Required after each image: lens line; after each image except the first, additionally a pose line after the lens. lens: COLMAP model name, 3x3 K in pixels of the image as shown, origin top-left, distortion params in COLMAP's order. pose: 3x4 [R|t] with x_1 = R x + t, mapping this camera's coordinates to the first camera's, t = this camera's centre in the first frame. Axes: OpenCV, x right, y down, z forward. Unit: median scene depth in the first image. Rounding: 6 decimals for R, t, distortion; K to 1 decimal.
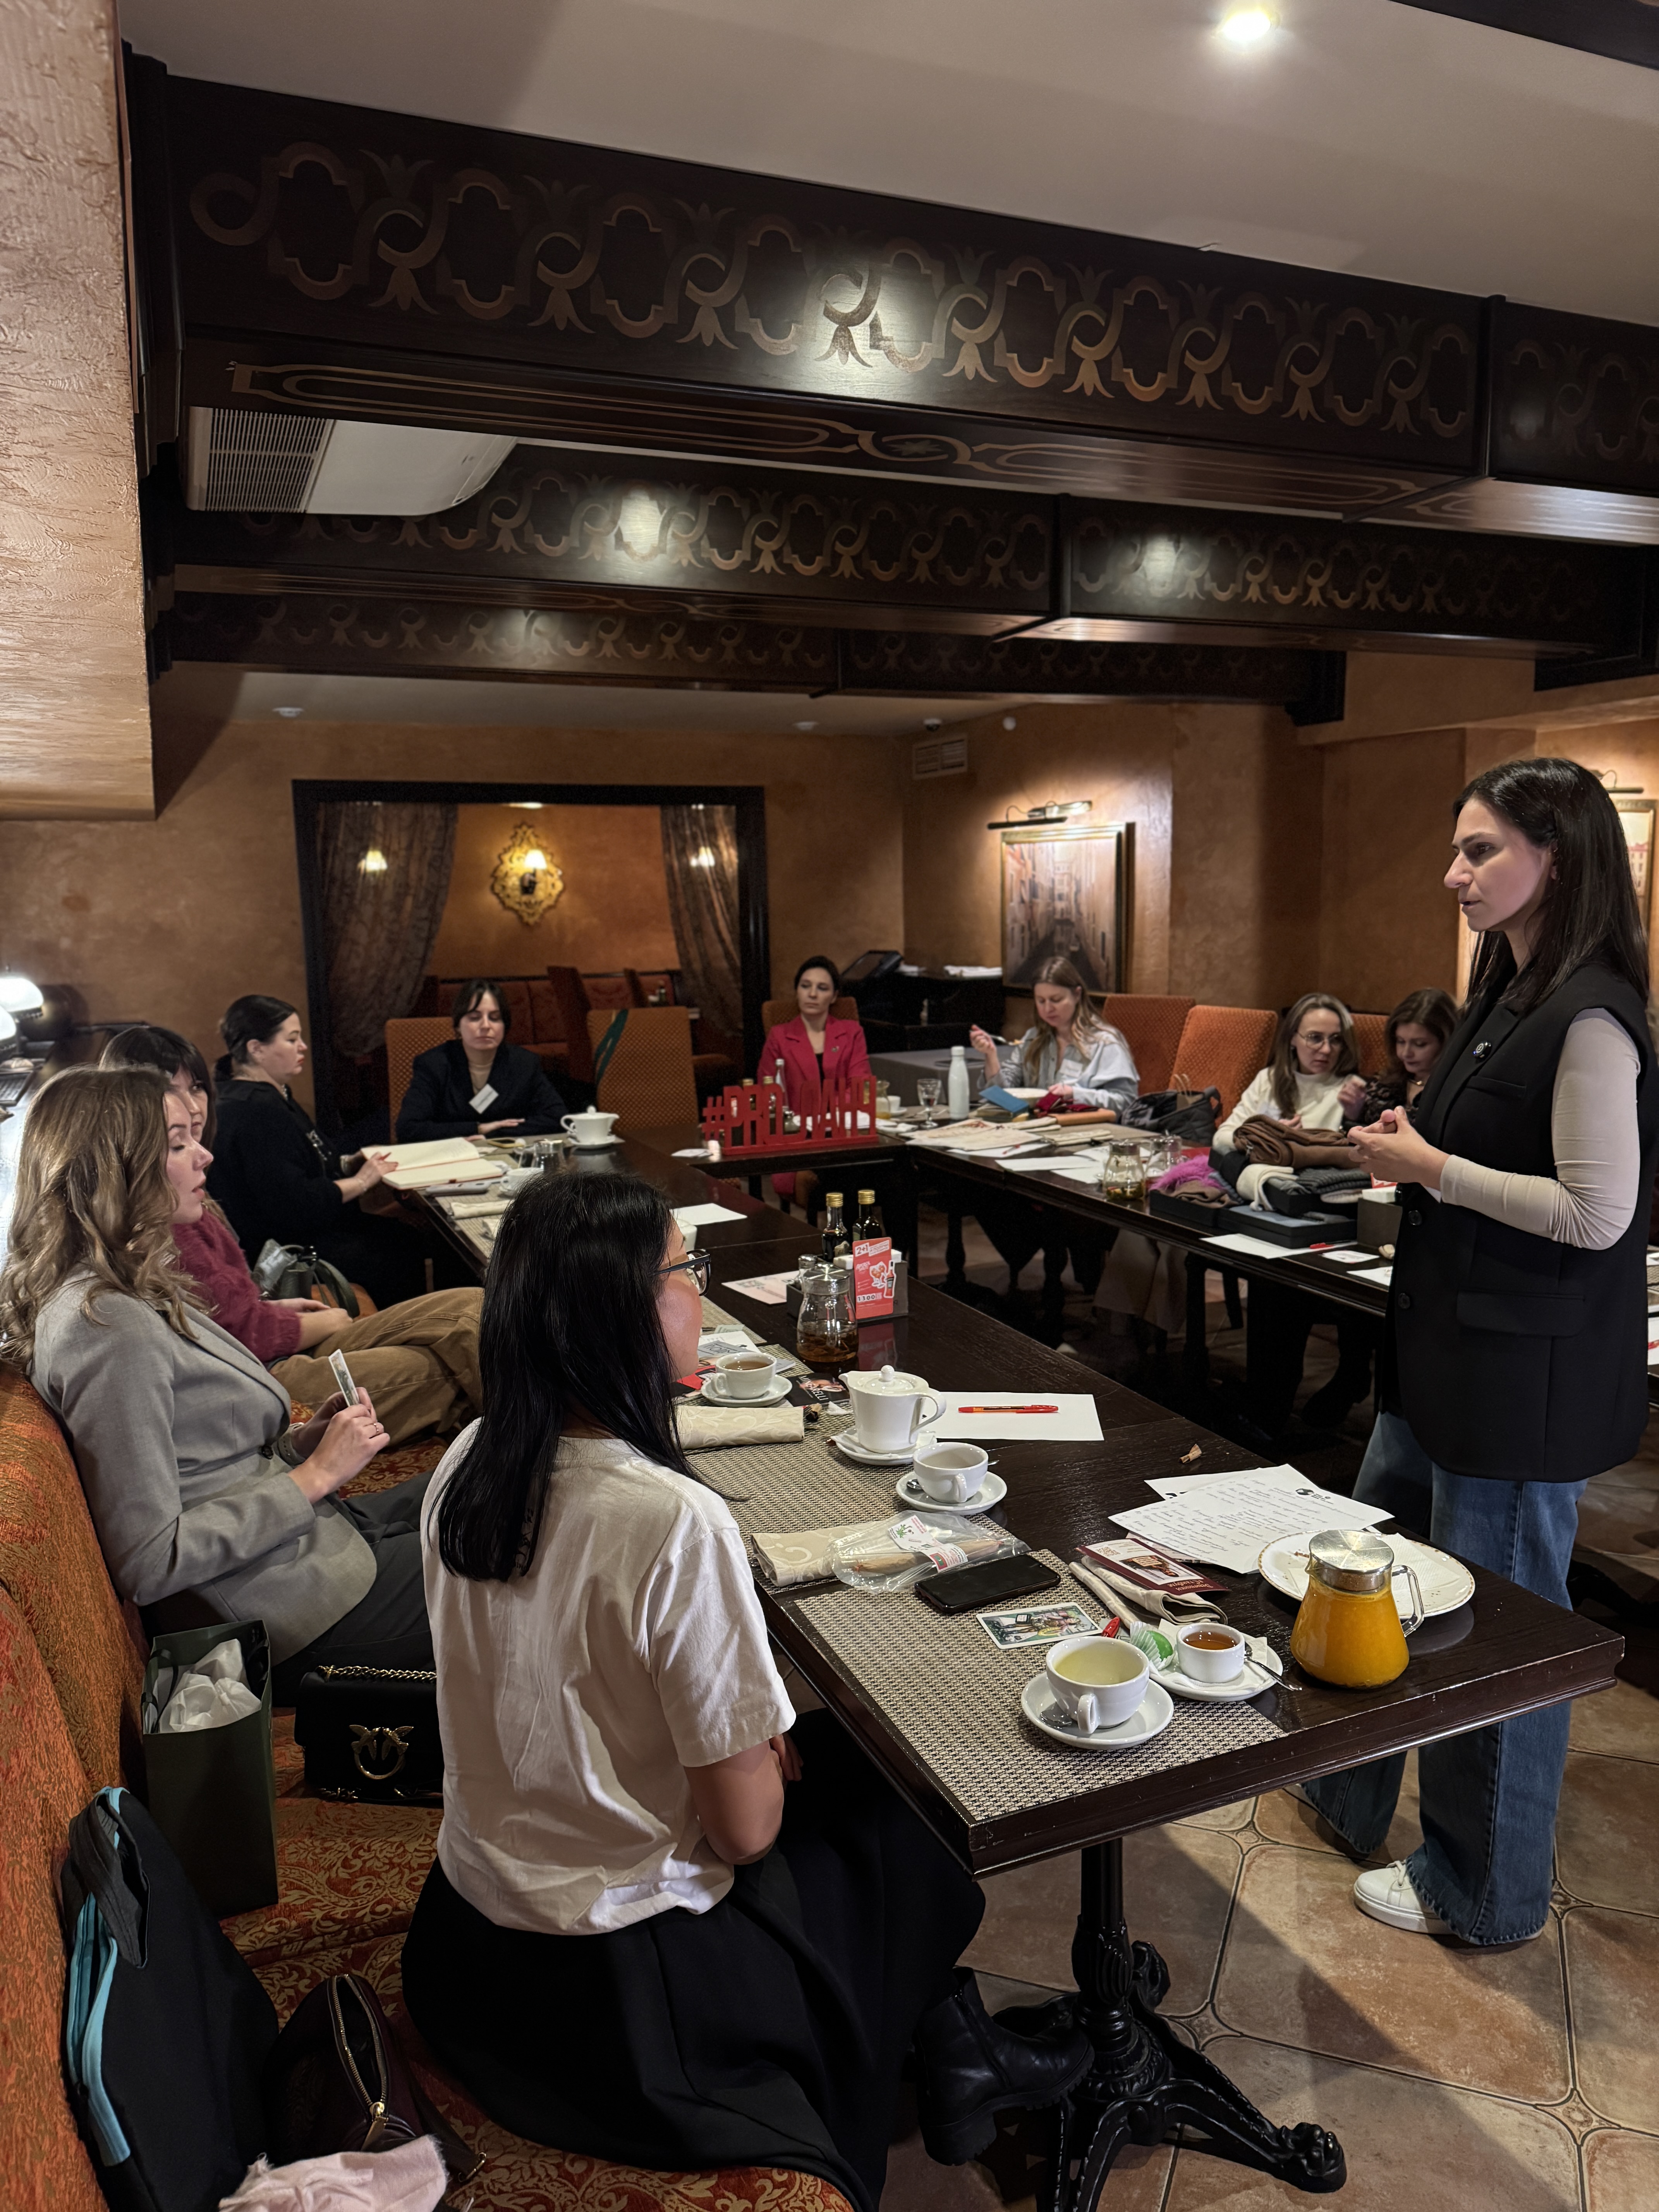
lens RADIAL K [[1556.9, 0, 847.7], [0, 1556.9, 1117.5], [0, 0, 1]] dist [0.023455, -0.016758]
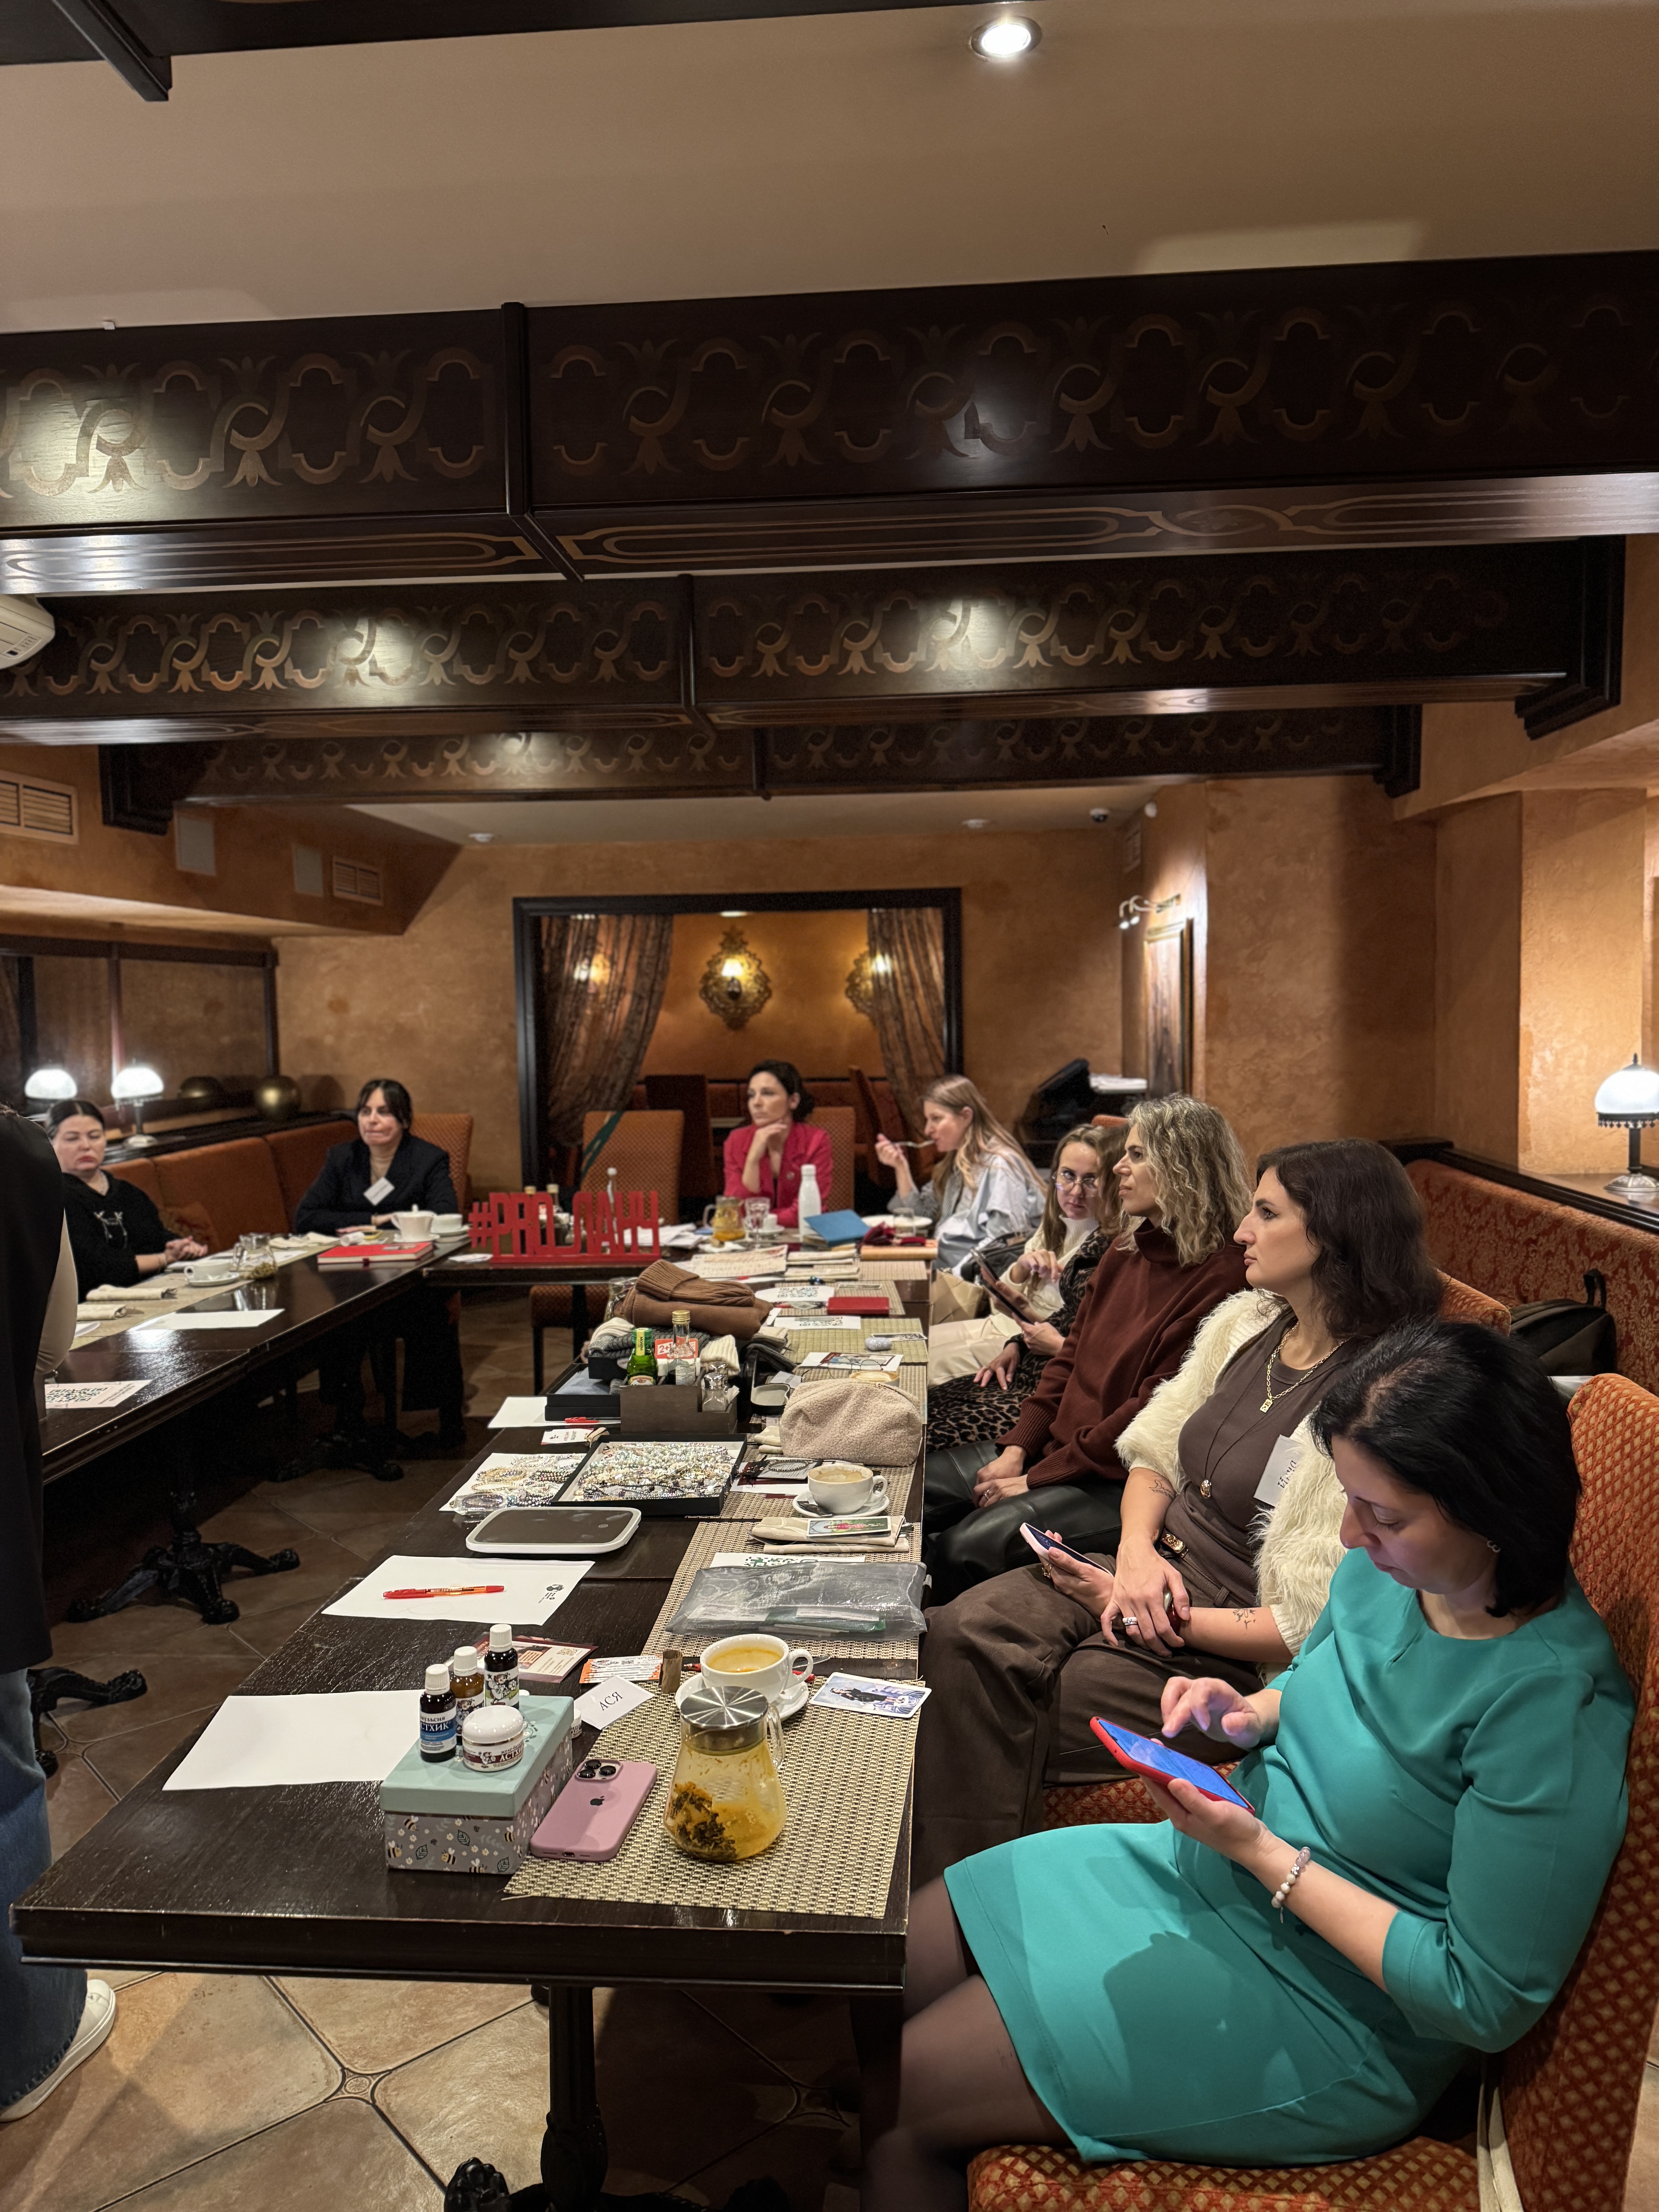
lens RADIAL K [[1556.9, 0, 830.8], [0, 1556.9, 1104.9], [0, 0, 1]] dist [0.023455, -0.016758]
pose [[0.884542, 0.034029, -0.465218, 0.438479], [-0.067634, 0.996152, -0.055731, -0.026646], [0.461532, 0.080761, 0.883440, 0.165291]]
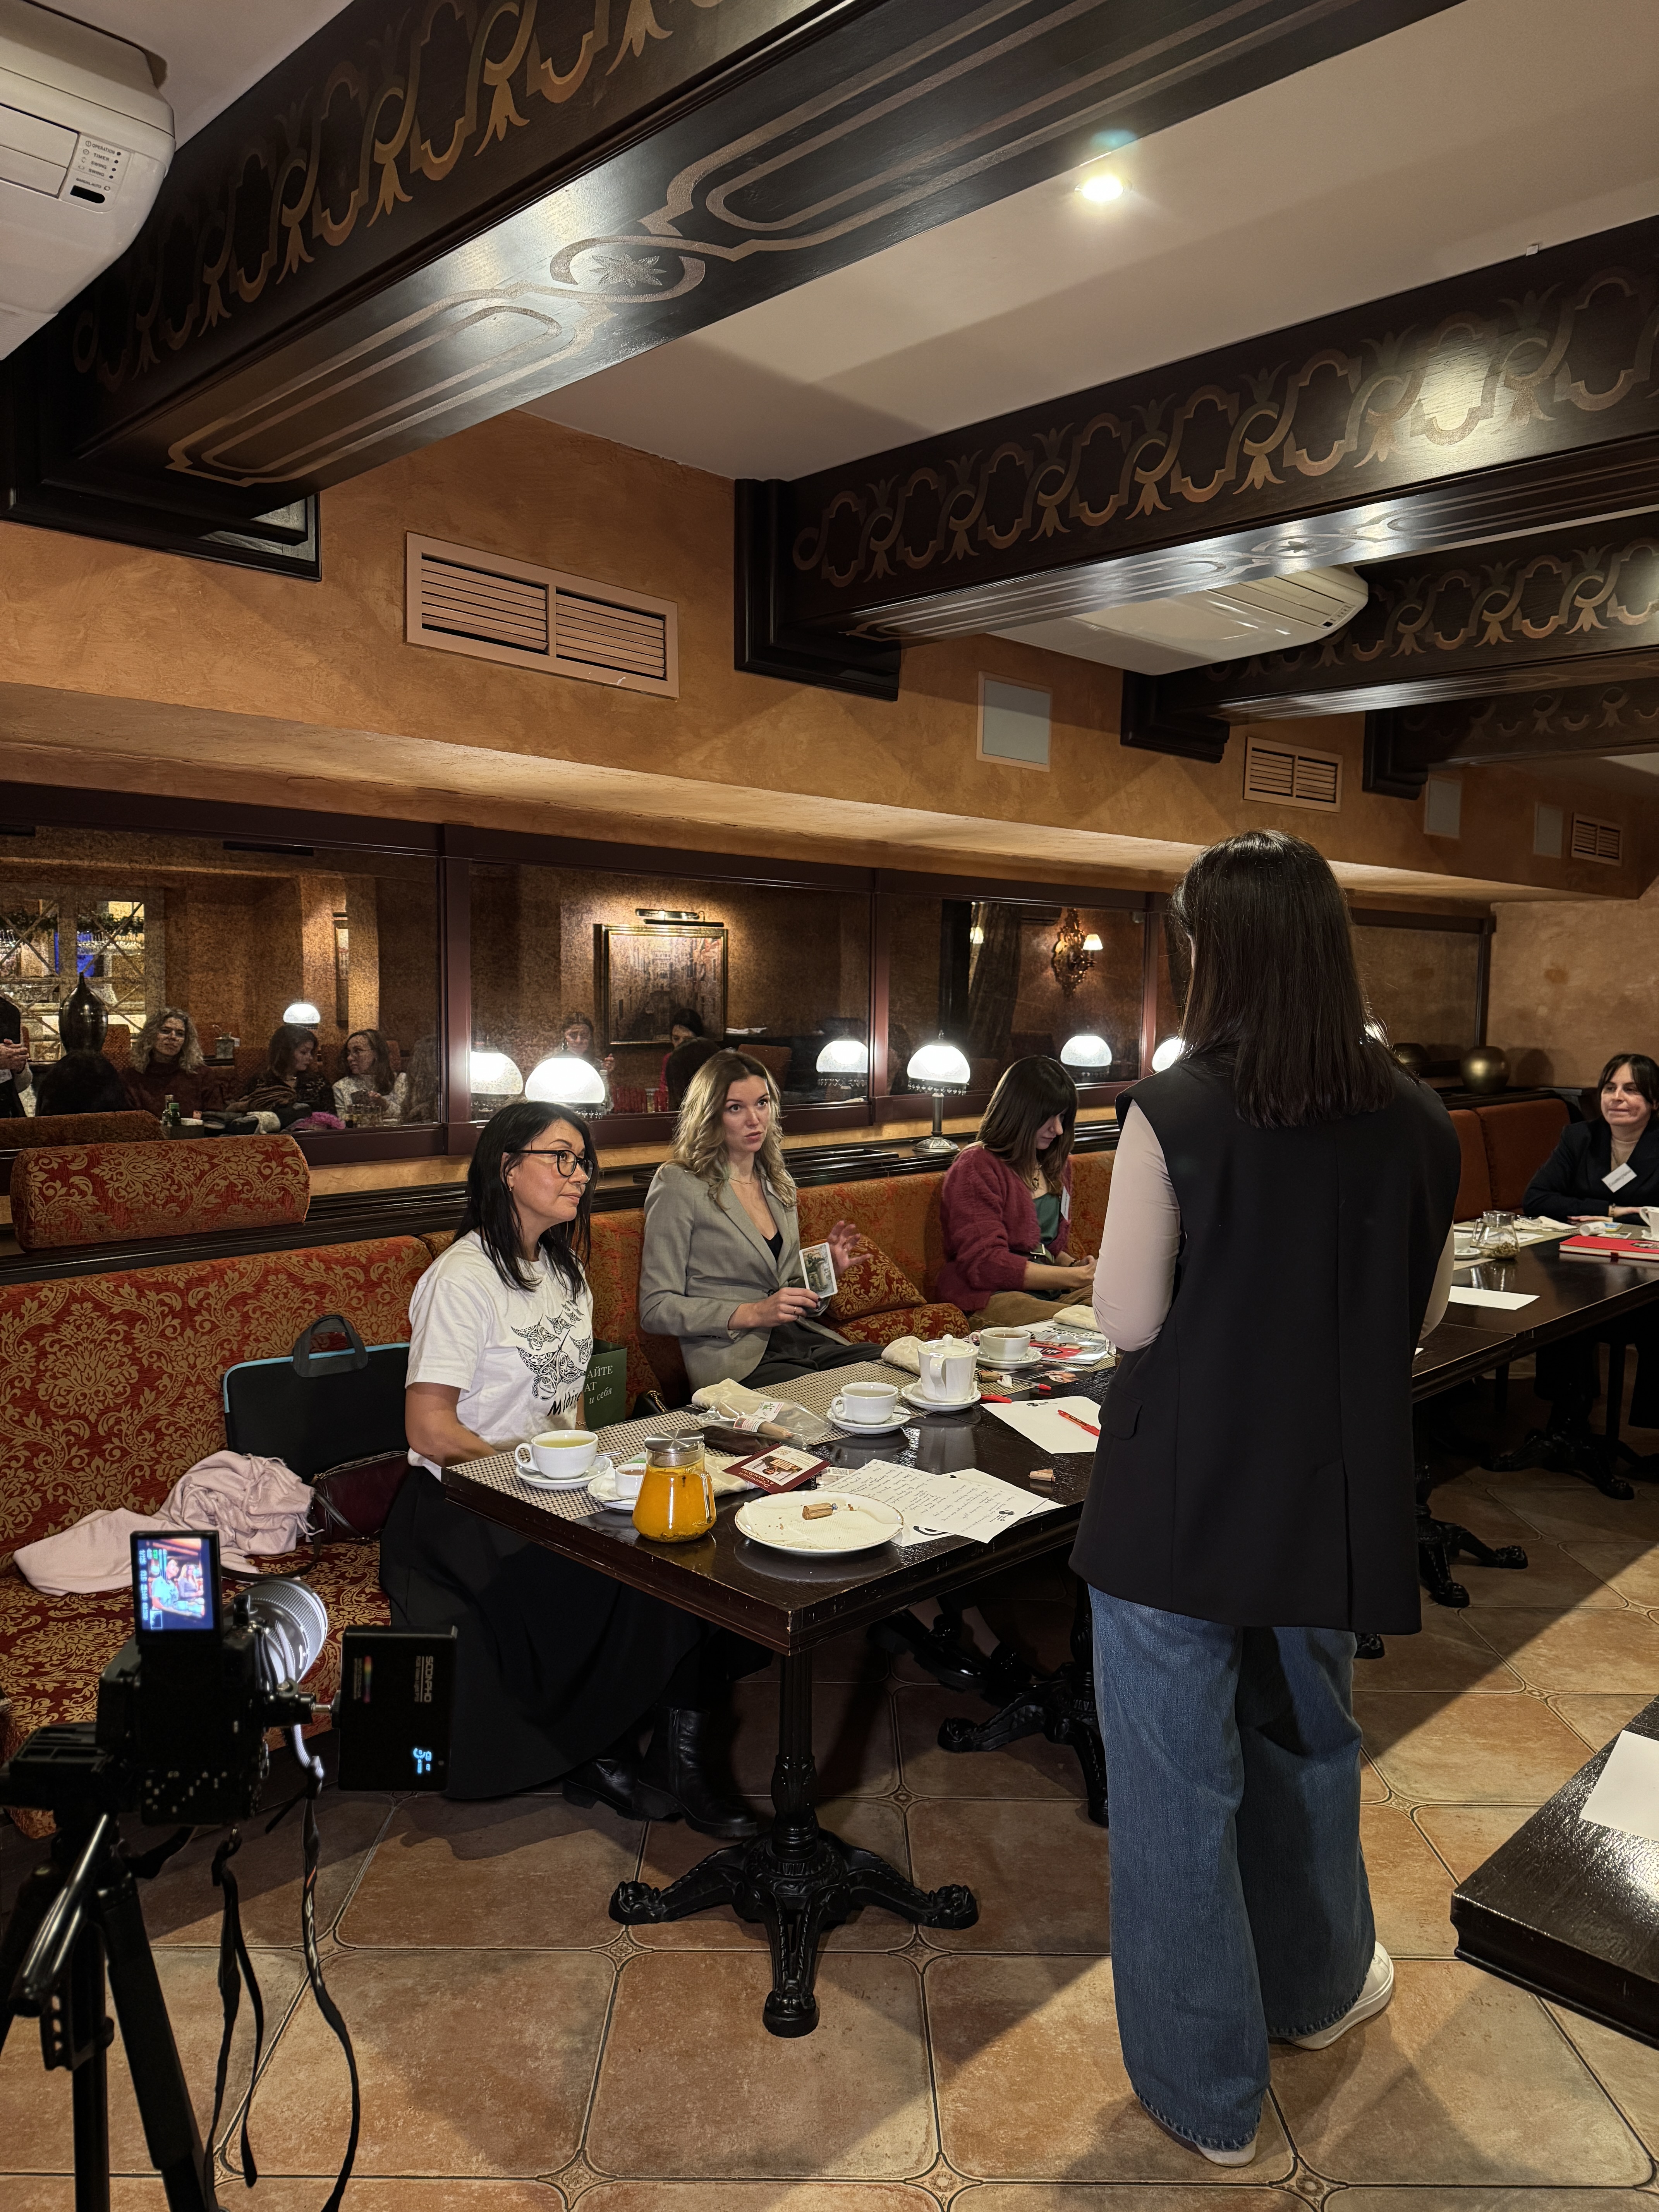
lens RADIAL K [[1556.9, 0, 833.9], [0, 1556.9, 1108.5], [0, 0, 1]] dist [0.023455, -0.016758]
pose [[0.374011, 0.104386, -0.921531, 0.391373], [-0.156124, 0.986552, 0.048387, -0.021871], [0.914189, 0.125776, 0.385278, 0.143634]]
